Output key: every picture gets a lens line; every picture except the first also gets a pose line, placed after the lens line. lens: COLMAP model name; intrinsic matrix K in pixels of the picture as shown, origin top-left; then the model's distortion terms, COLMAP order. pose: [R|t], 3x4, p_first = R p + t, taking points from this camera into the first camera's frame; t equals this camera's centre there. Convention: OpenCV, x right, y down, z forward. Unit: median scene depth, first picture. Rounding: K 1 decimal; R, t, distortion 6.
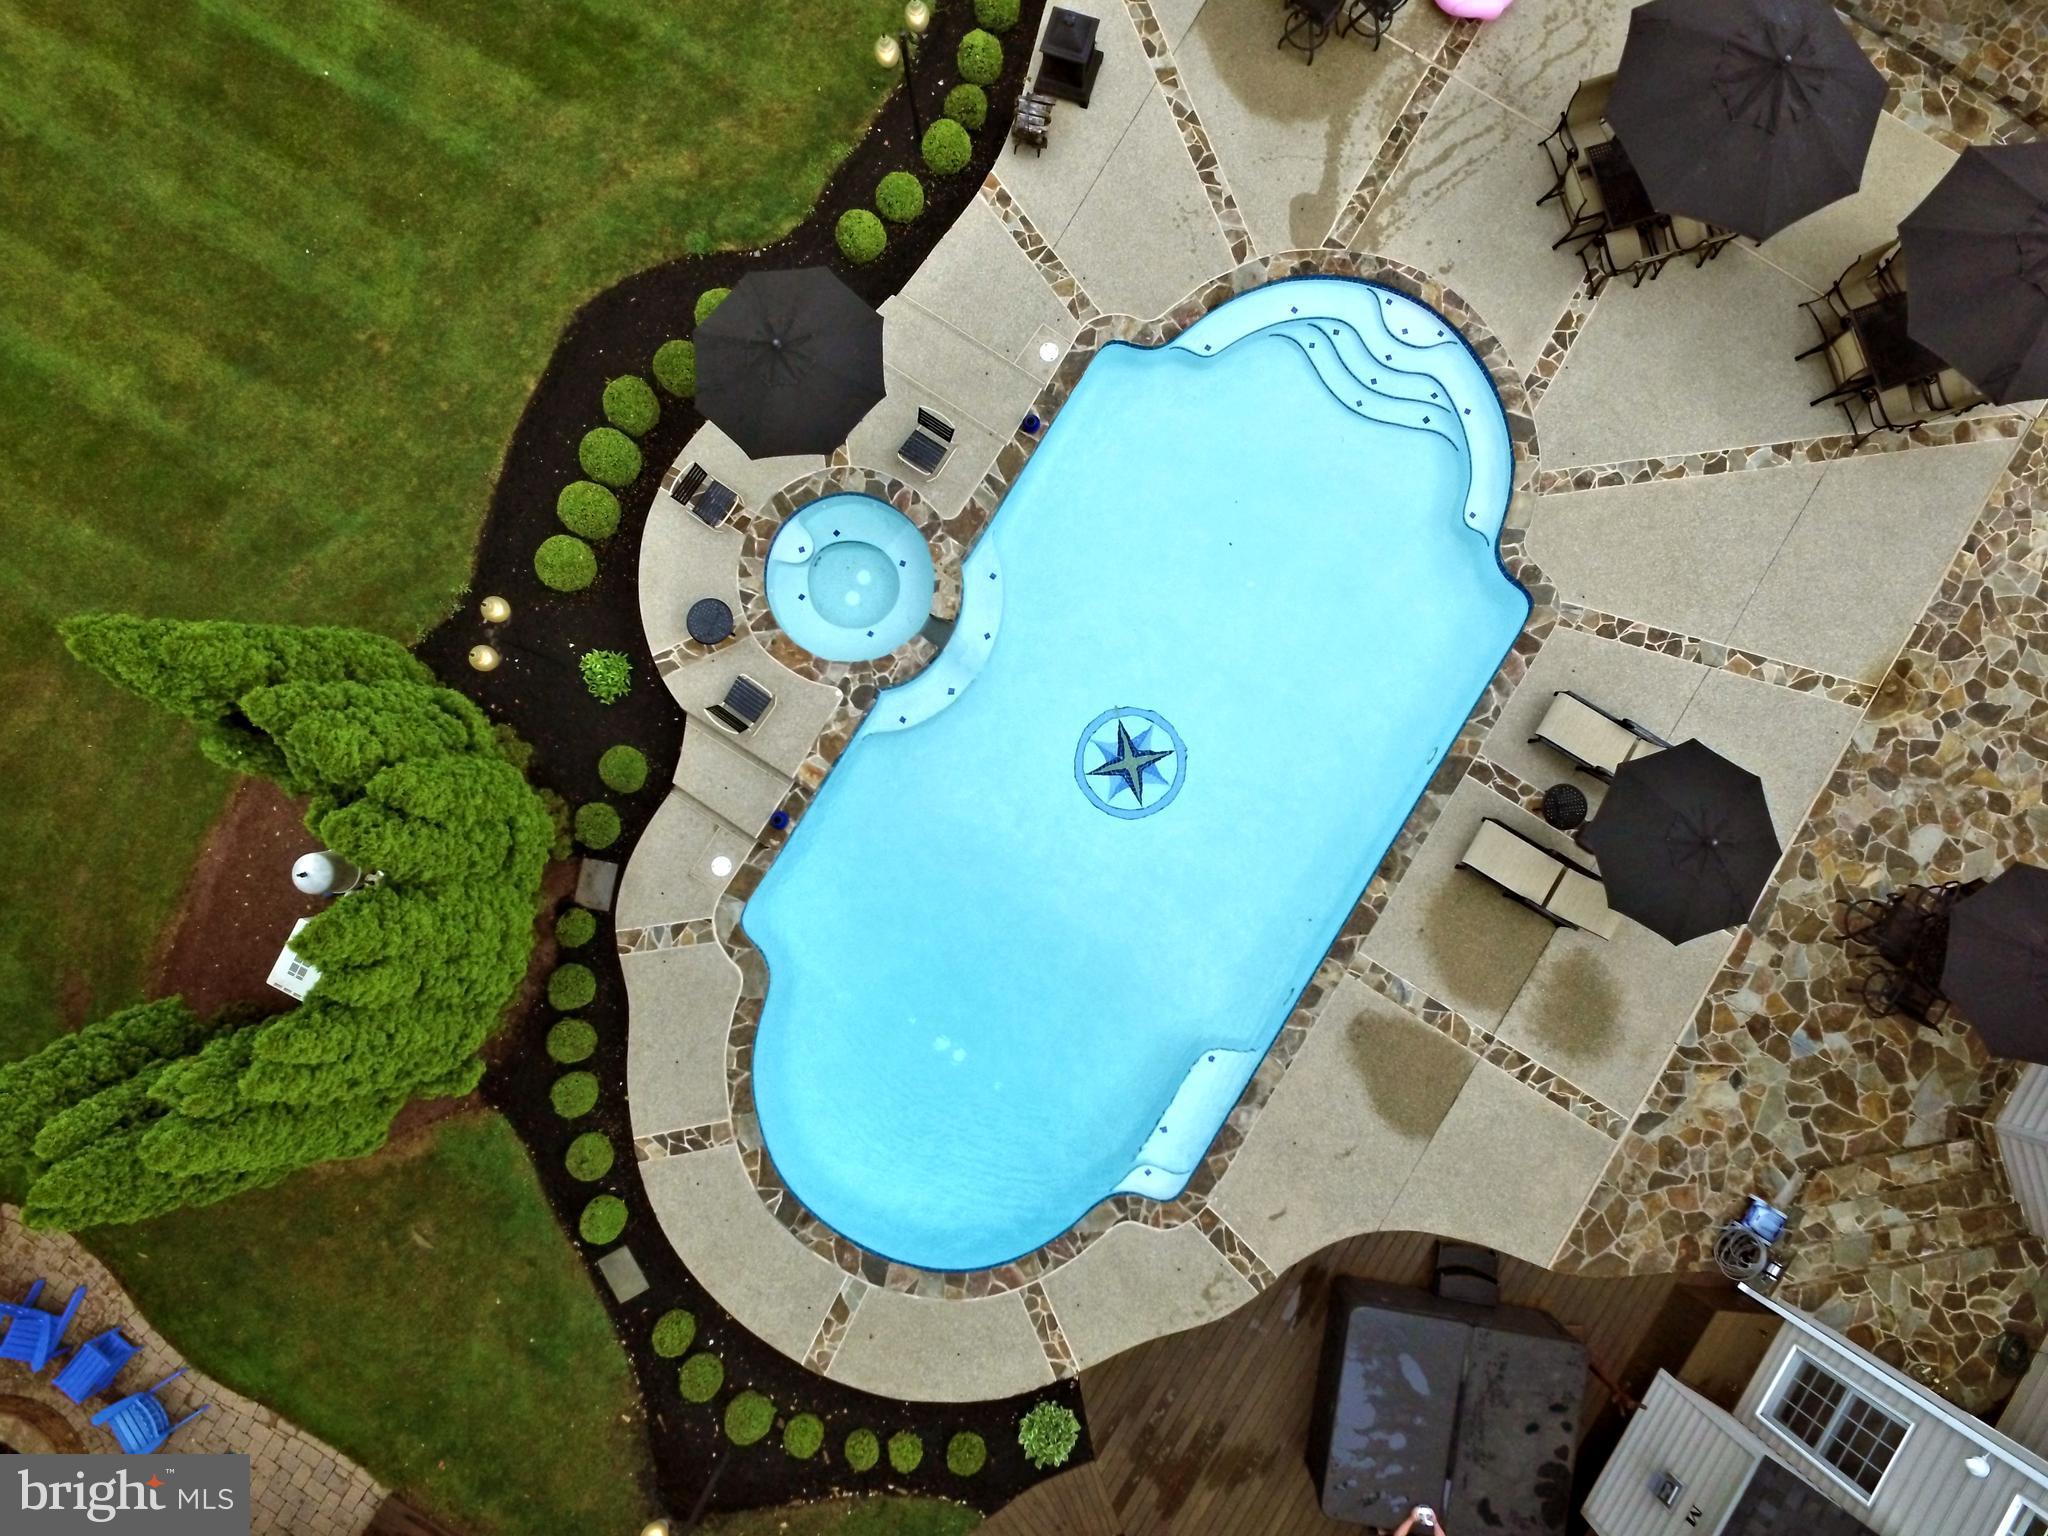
lens RADIAL K [[1194.9, 0, 1041.5], [0, 1194.9, 775.9], [0, 0, 1]] dist [-0.000598, 0.001213]
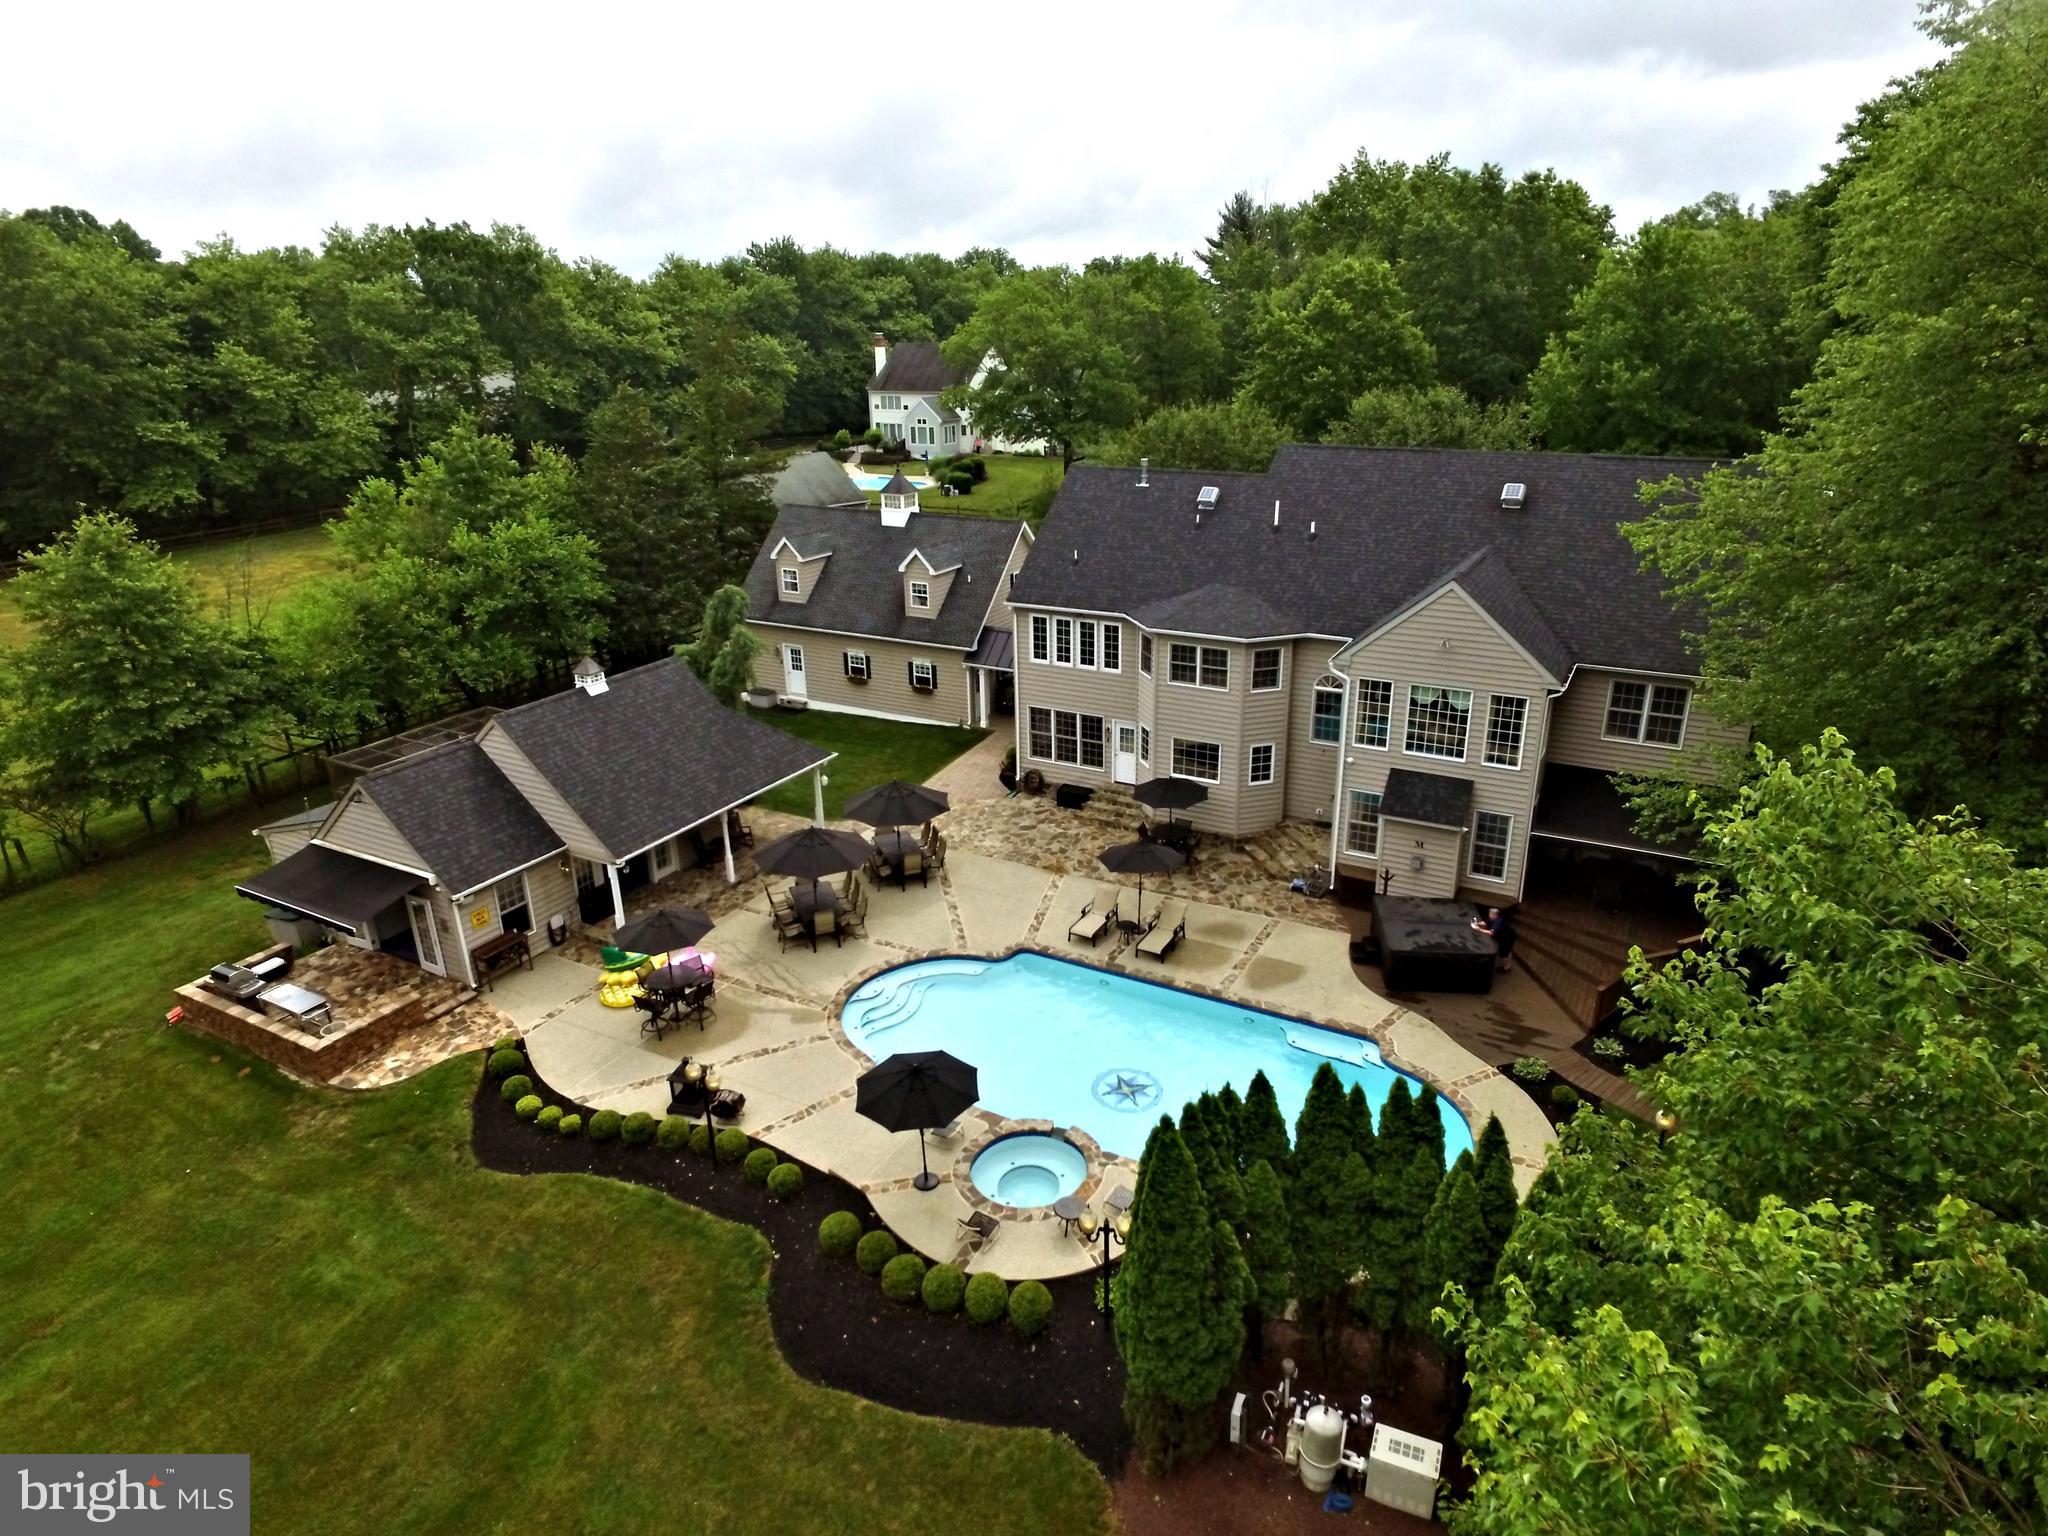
lens RADIAL K [[1194.9, 0, 1041.5], [0, 1194.9, 775.9], [0, 0, 1]] dist [-0.000598, 0.001213]
pose [[-0.055736, -0.359236, 0.931581, -1.355039], [0.997700, 0.016002, 0.065863, -0.255572], [-0.038567, 0.933110, 0.357518, 0.031010]]
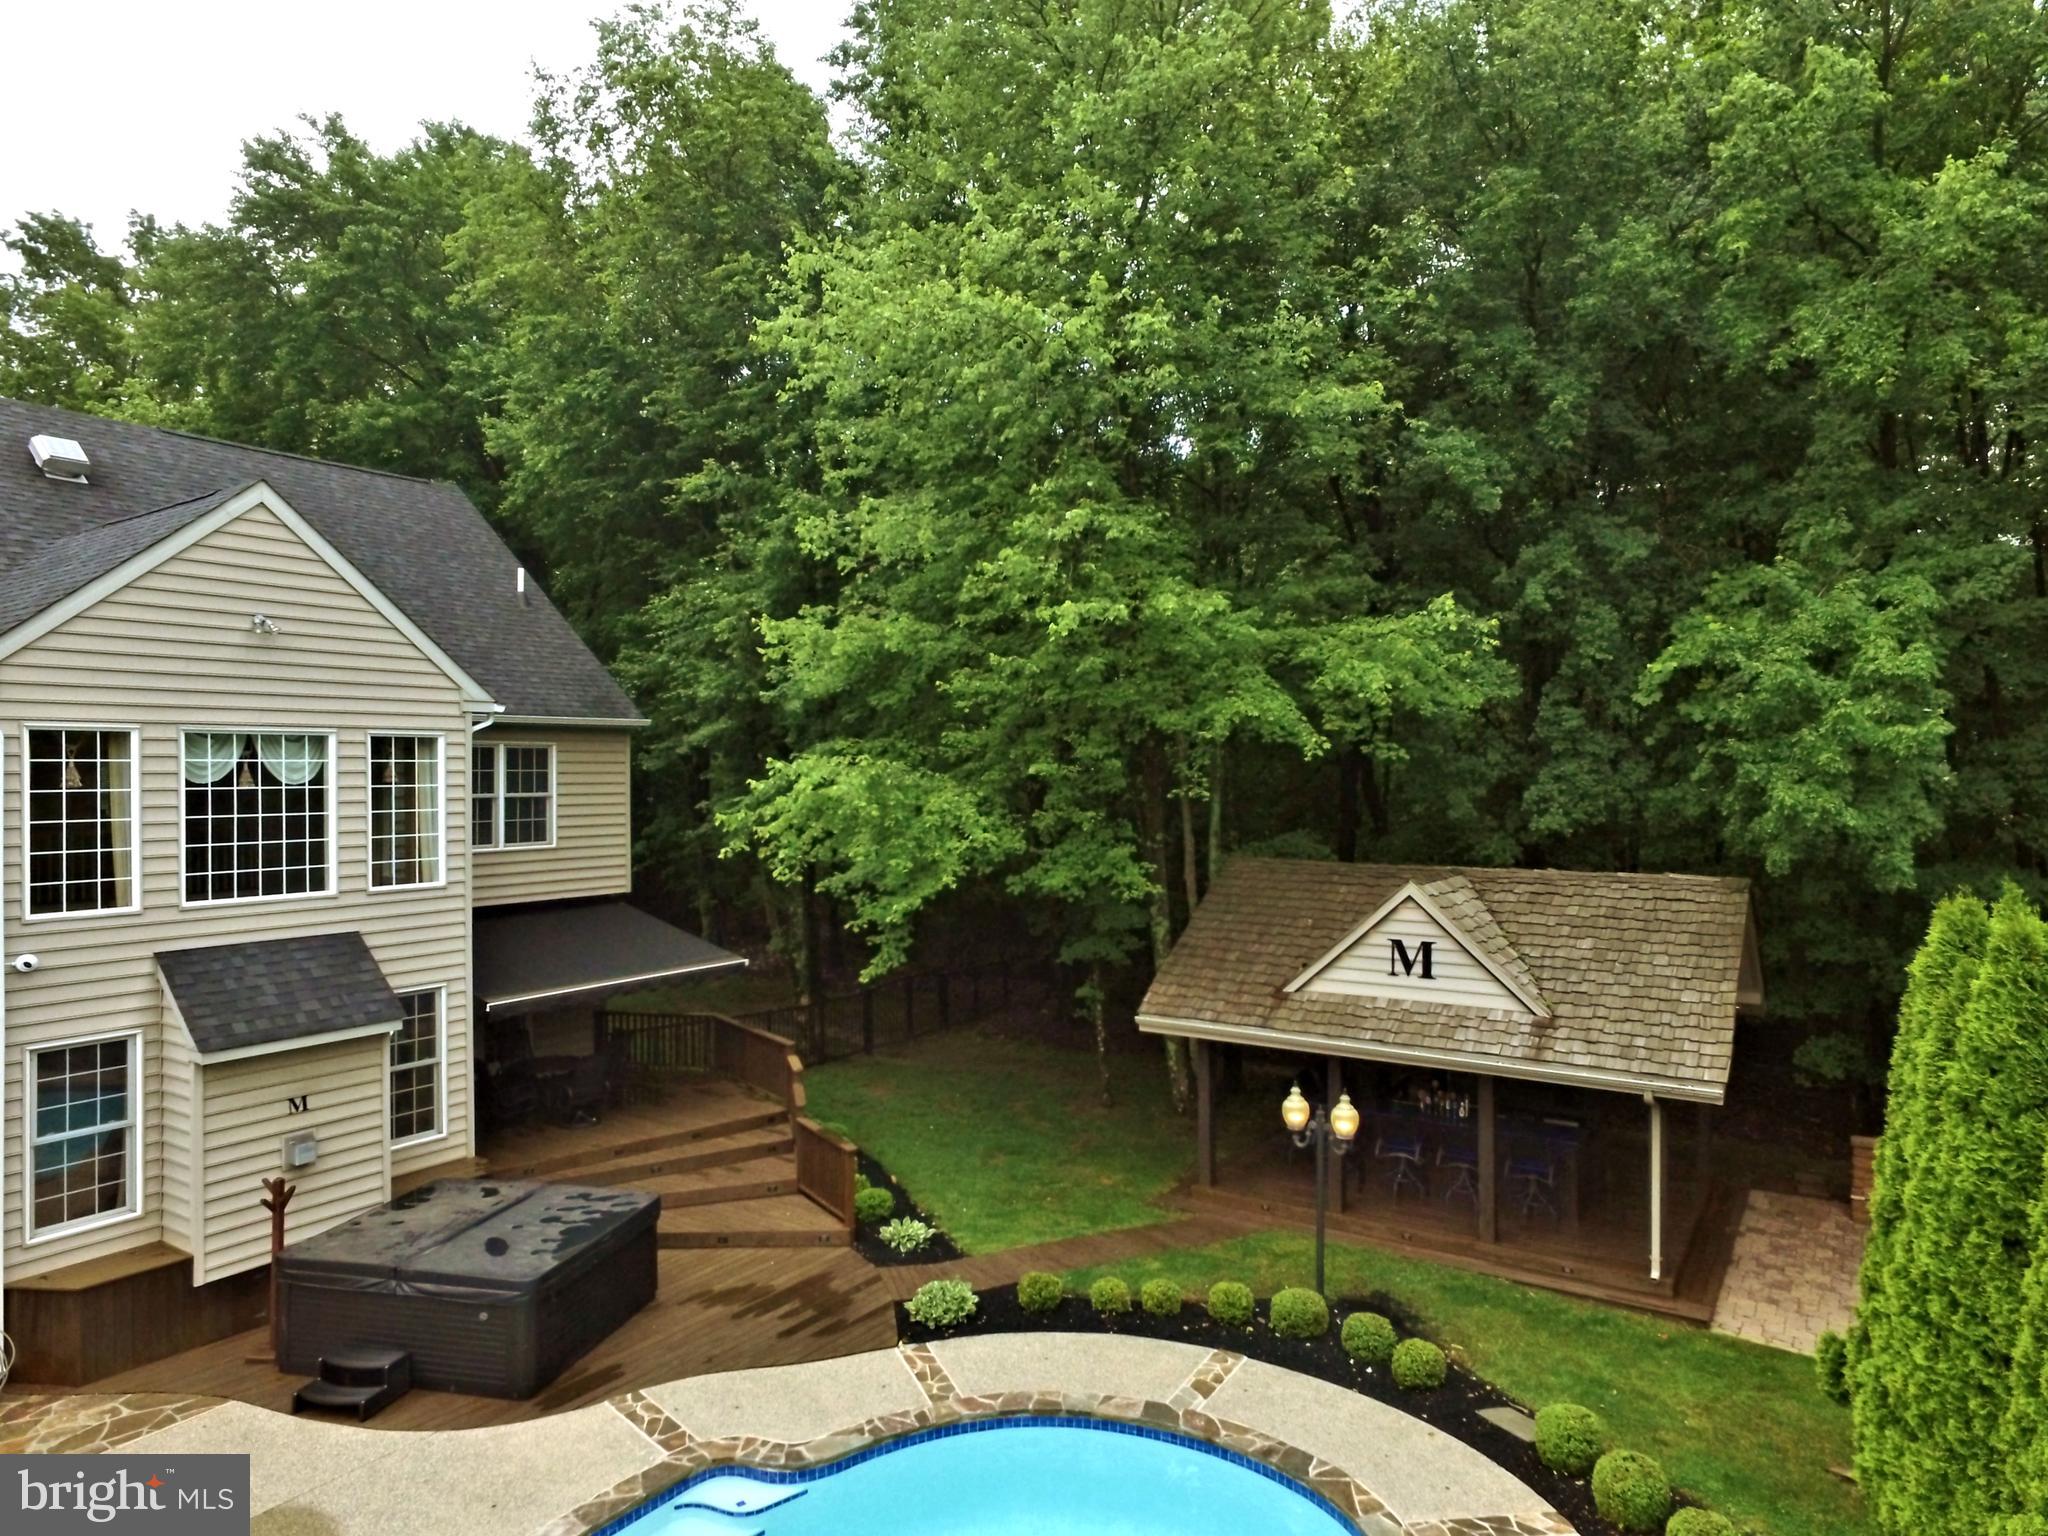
lens RADIAL K [[1260.3, 0, 1043.7], [0, 1260.3, 775.7], [0, 0, 1]] dist [0.002159, 0.006109]
pose [[-0.999161, 0.000952, 0.040952, -0.100763], [0.040951, 0.047097, 0.998051, -0.353760], [-0.000979, 0.998890, -0.047096, 0.651494]]
